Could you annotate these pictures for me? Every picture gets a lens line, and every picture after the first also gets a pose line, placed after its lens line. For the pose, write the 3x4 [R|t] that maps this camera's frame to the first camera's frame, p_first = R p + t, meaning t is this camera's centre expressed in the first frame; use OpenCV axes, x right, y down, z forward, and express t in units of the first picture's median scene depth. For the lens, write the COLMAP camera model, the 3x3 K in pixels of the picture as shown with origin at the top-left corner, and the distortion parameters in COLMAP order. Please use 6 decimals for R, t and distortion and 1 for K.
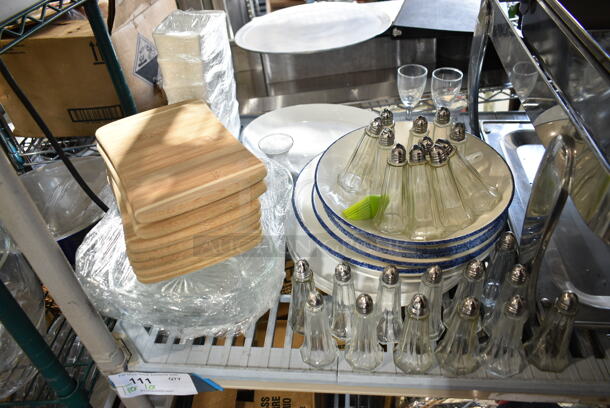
lens RADIAL K [[471.1, 0, 305.0], [0, 471.1, 204.0], [0, 0, 1]] dist [0.001448, 0.003168]
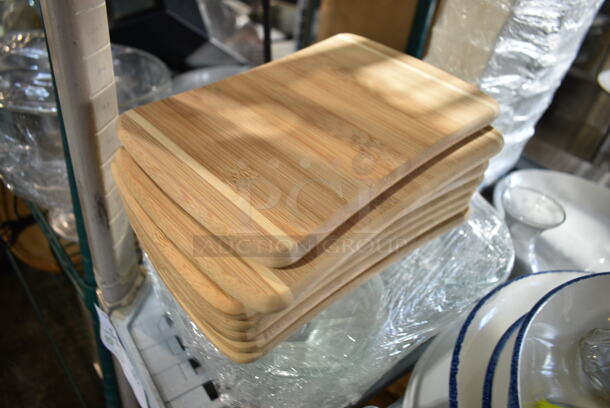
lens RADIAL K [[471.1, 0, 305.0], [0, 471.1, 204.0], [0, 0, 1]] dist [0.001448, 0.003168]
pose [[0.650936, 0.610906, -0.450640, 0.015610], [-0.626207, 0.767676, 0.136156, -0.040763], [0.429125, 0.193565, 0.882261, 0.446341]]
